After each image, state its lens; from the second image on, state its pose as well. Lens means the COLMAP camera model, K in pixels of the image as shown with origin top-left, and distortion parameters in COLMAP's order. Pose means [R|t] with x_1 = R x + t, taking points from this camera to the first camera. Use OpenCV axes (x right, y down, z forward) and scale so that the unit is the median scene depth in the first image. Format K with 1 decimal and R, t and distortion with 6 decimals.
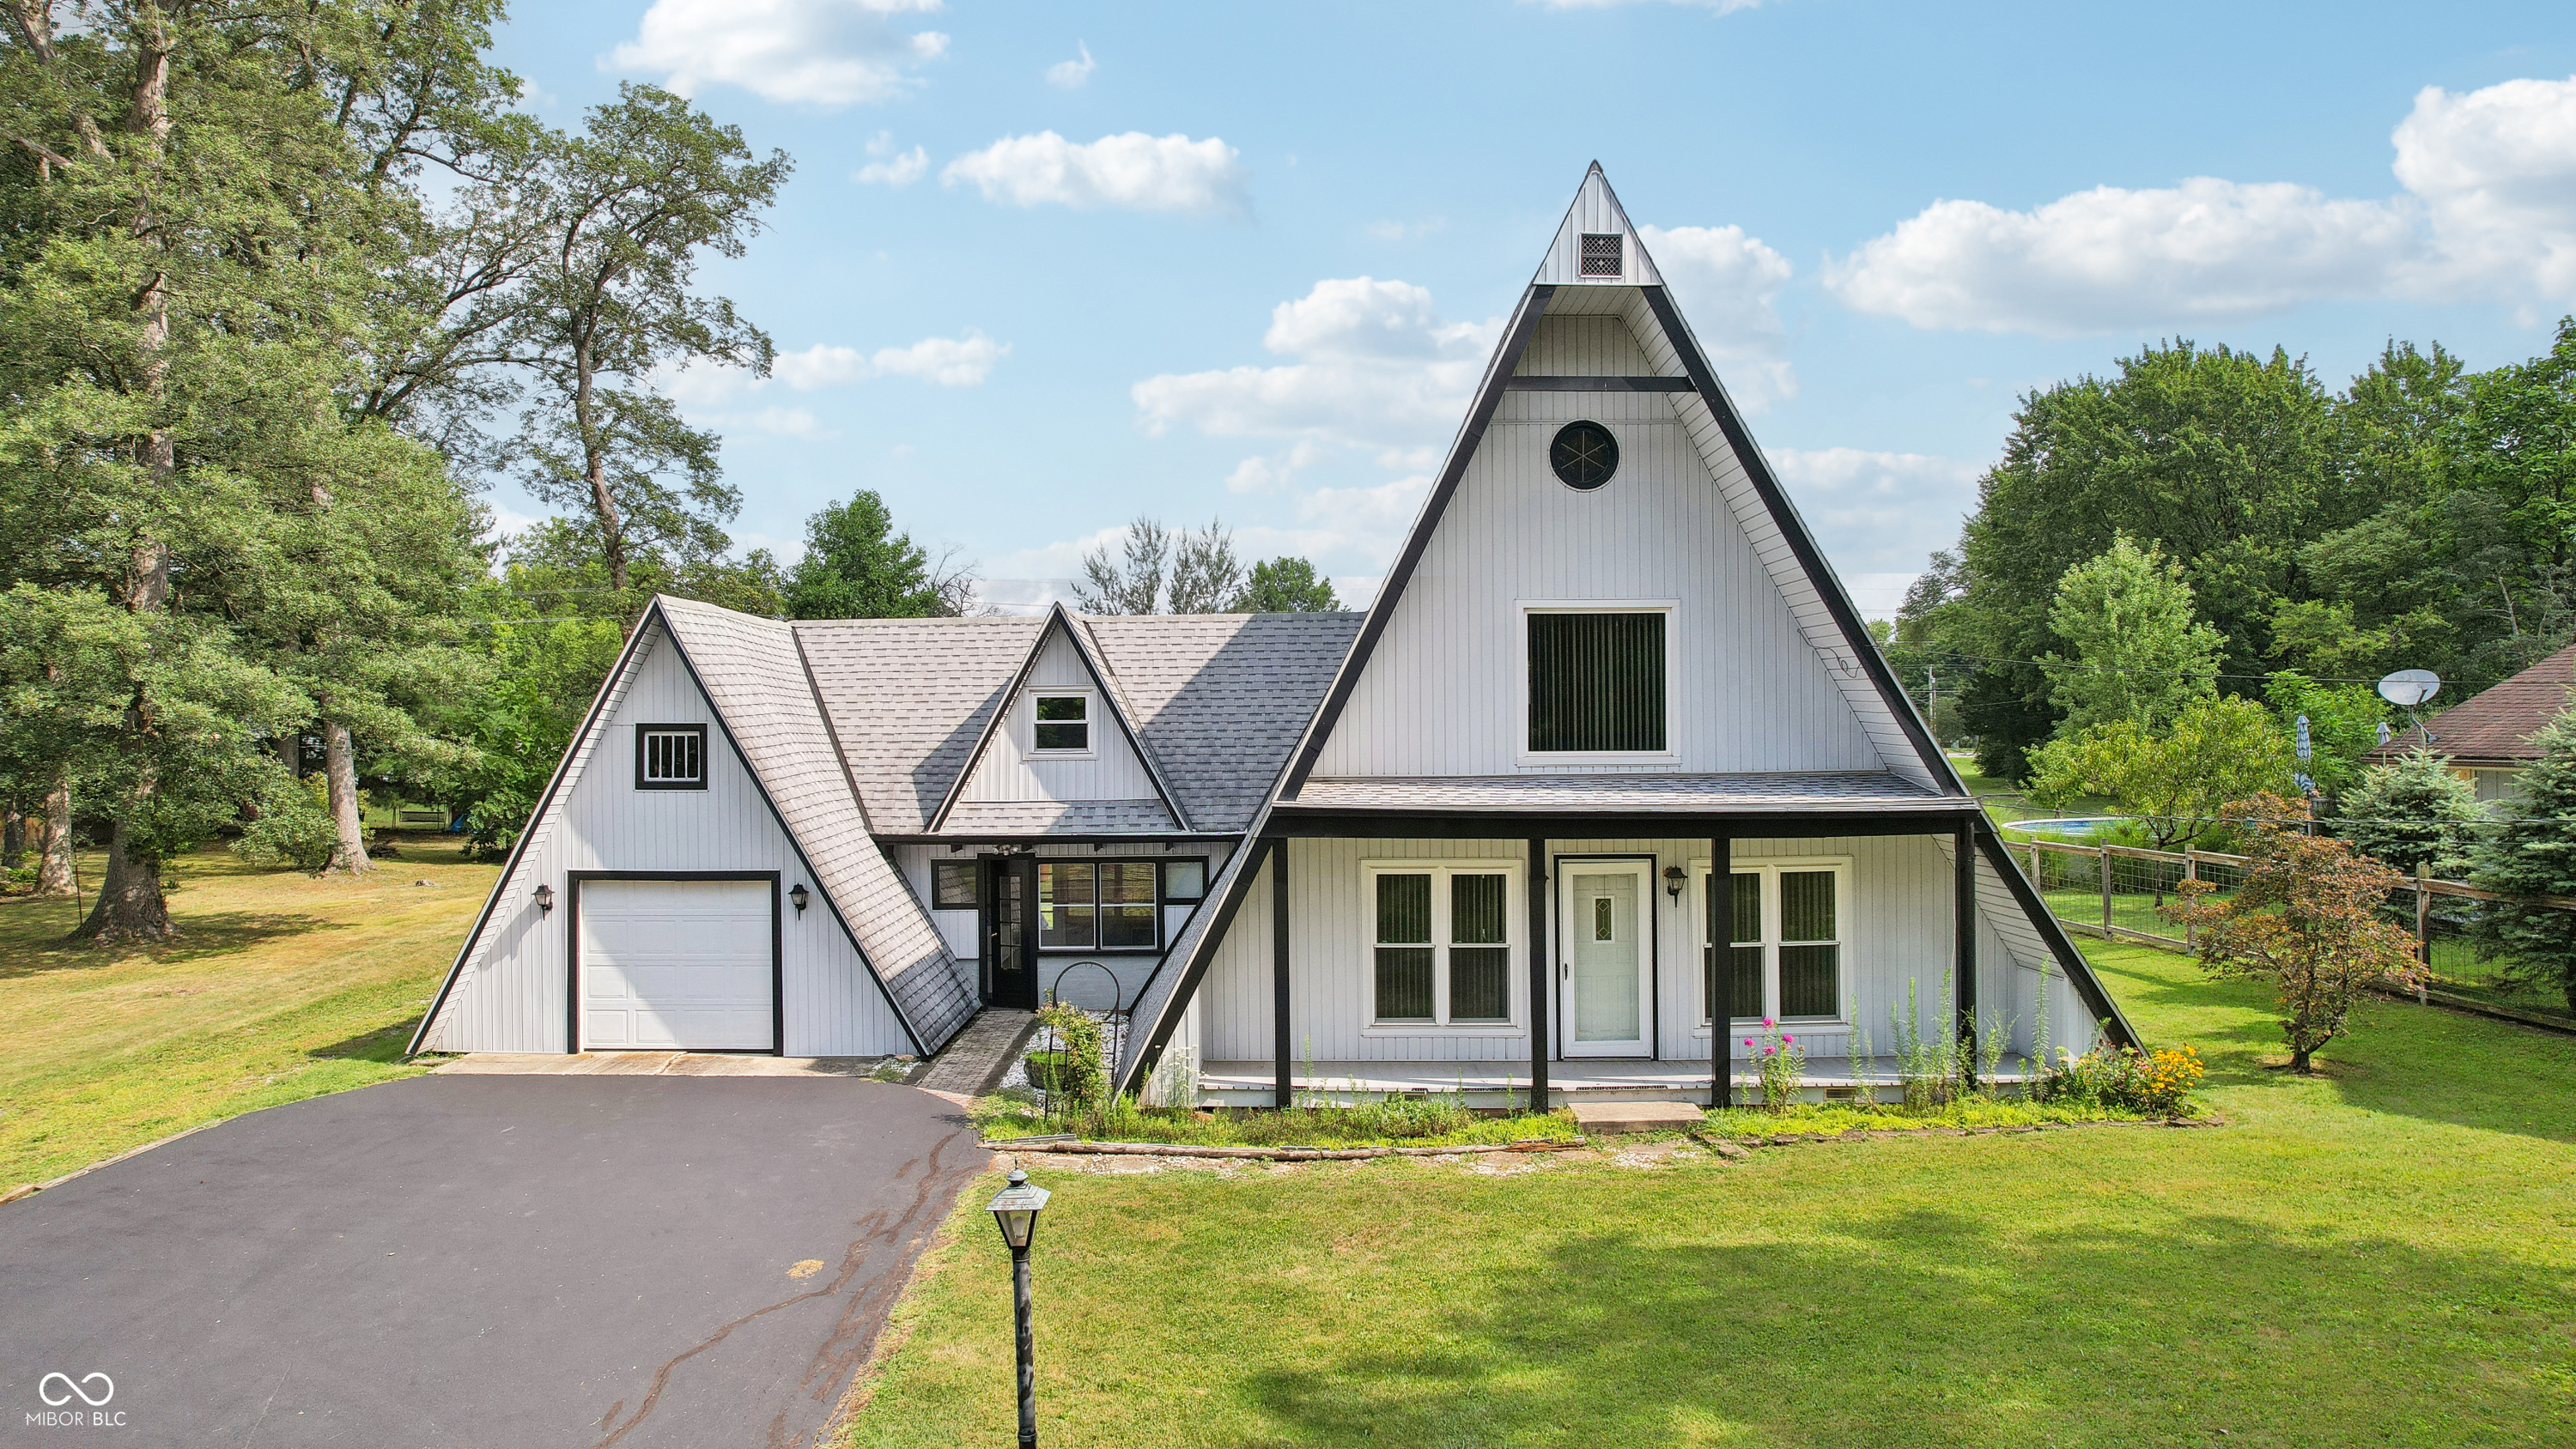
lens RADIAL K [[1722.3, 0, 1227.7], [0, 1722.3, 717.3], [0, 0, 1]] dist [-0.050037, 0.000733]
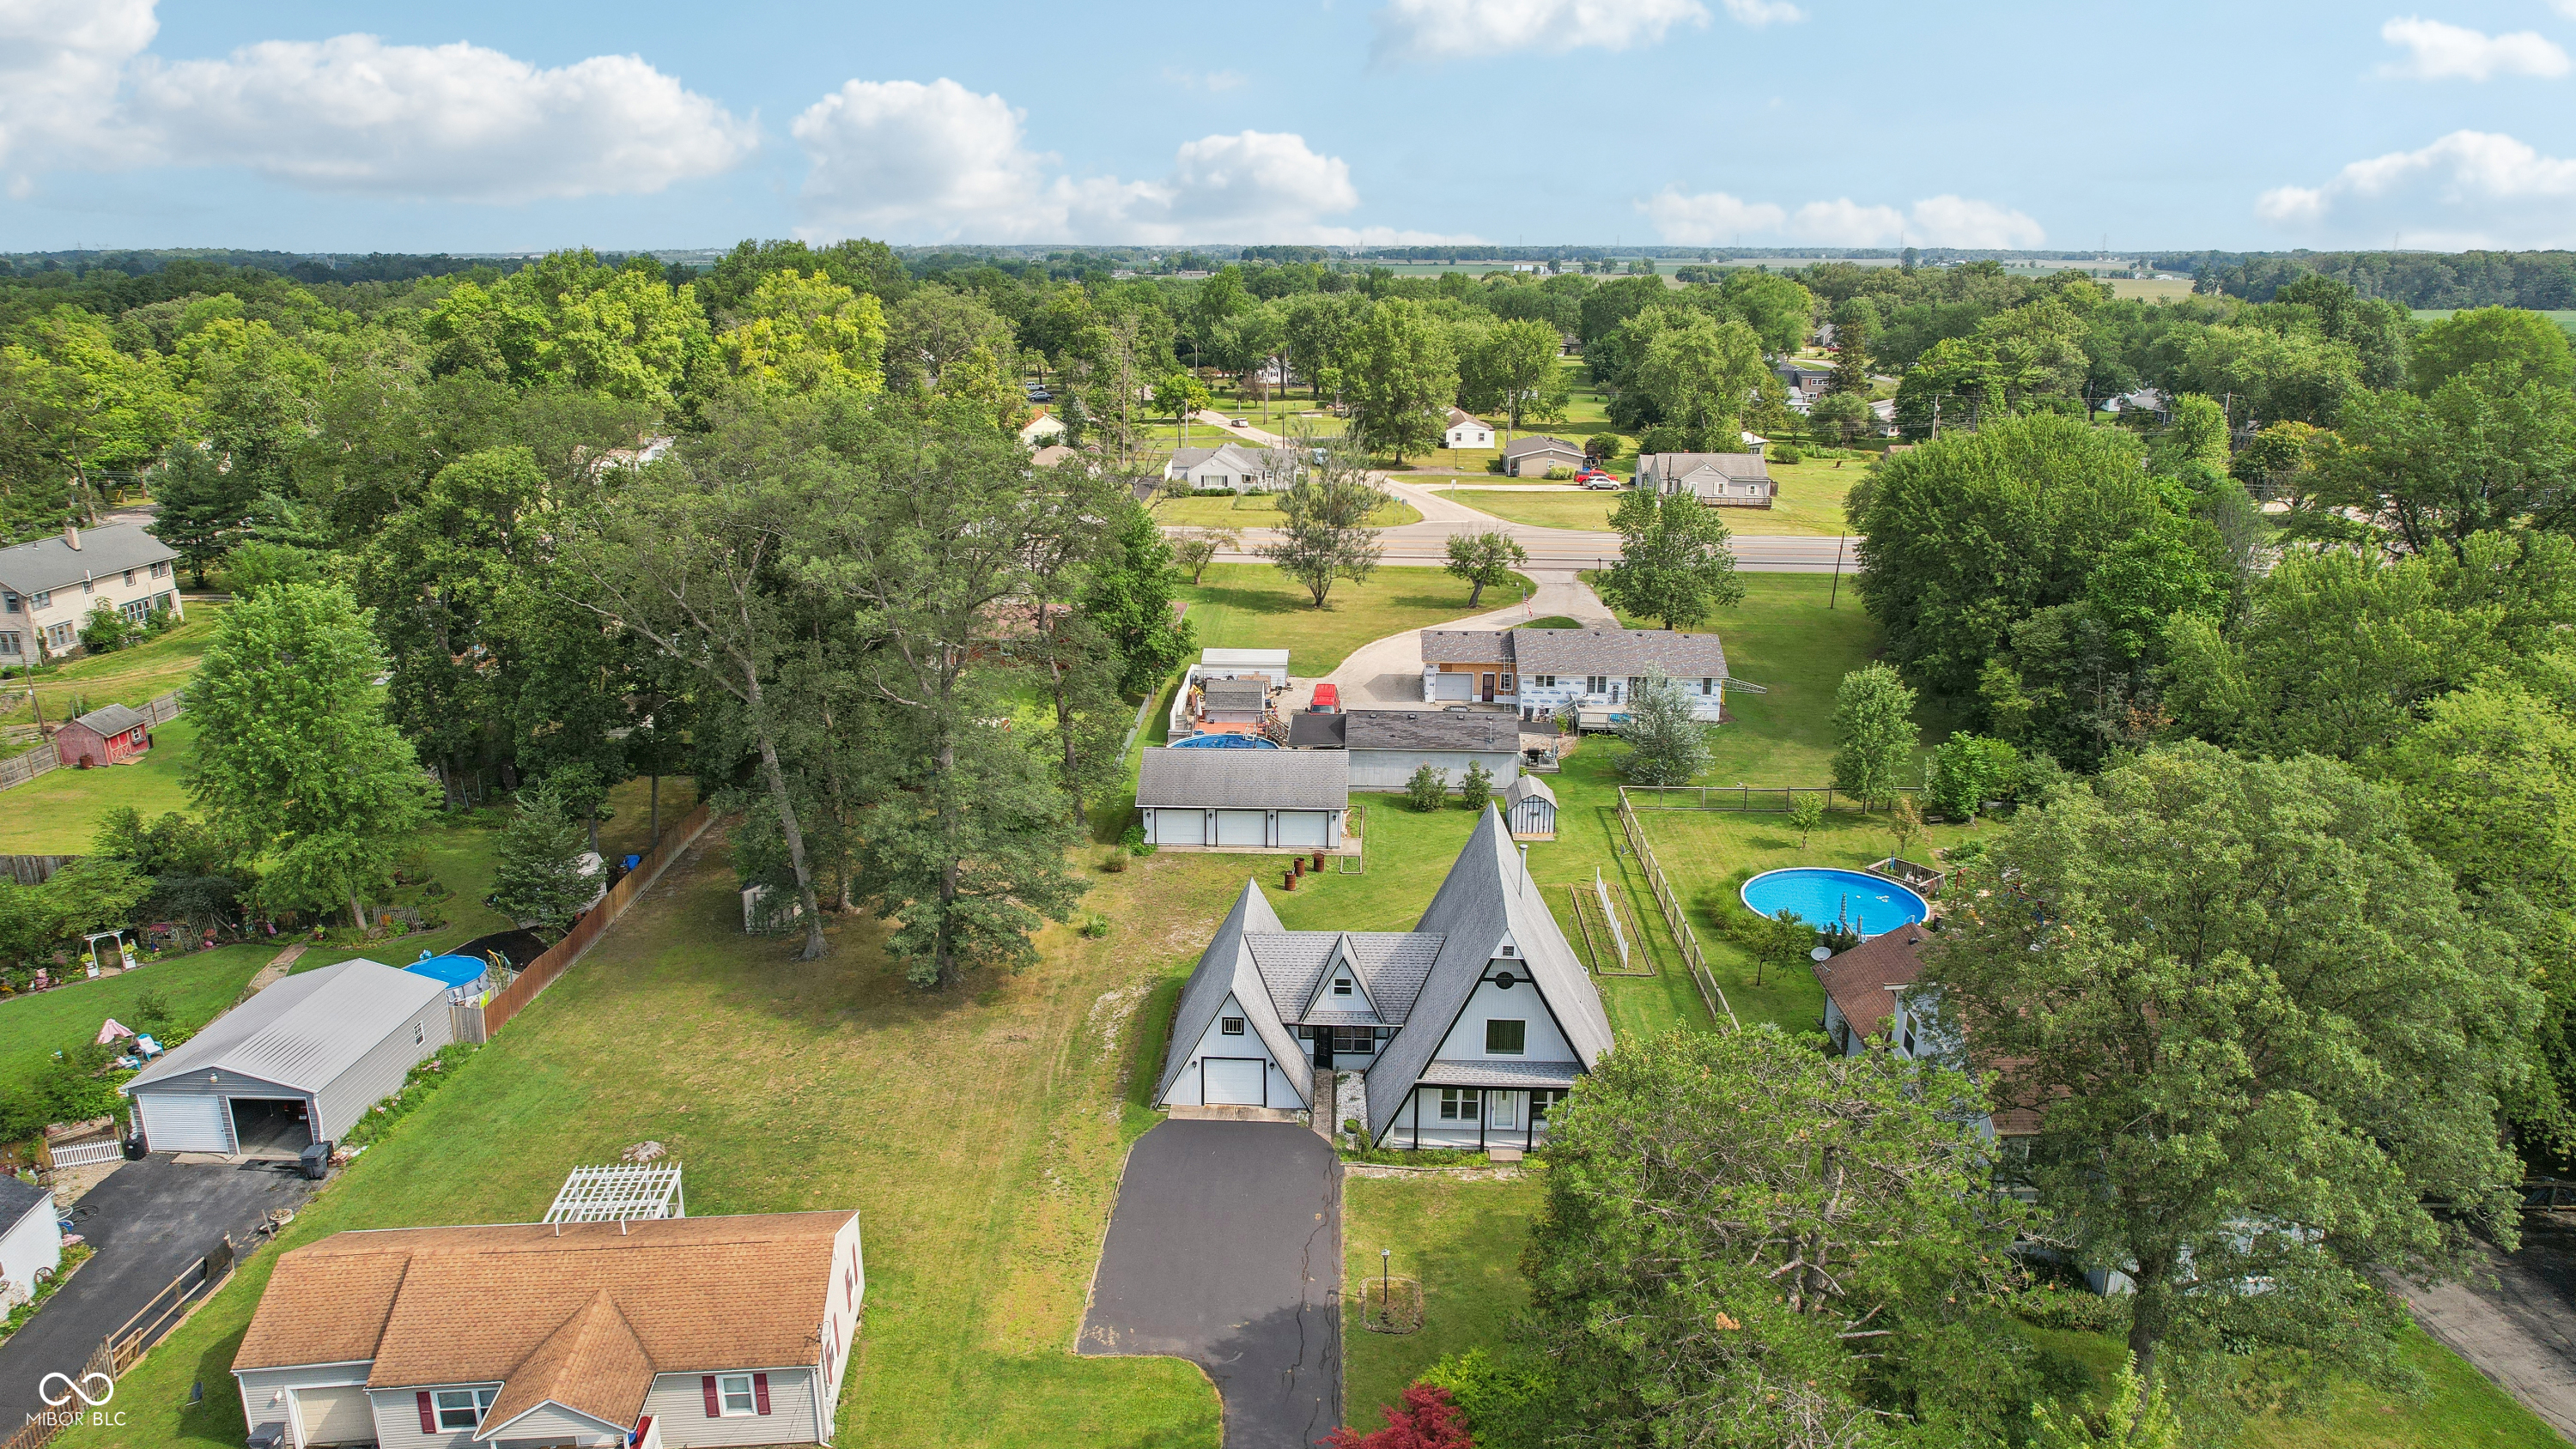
lens RADIAL K [[1639.6, 0, 1288.0], [0, 1639.6, 724.5], [0, 0, 1]] dist [-0.048258, -0.000730]
pose [[0.999647, 0.014478, -0.022270, -0.174340], [-0.007484, 0.957952, 0.286831, -1.631787], [0.025487, -0.286563, 0.957722, -2.108740]]
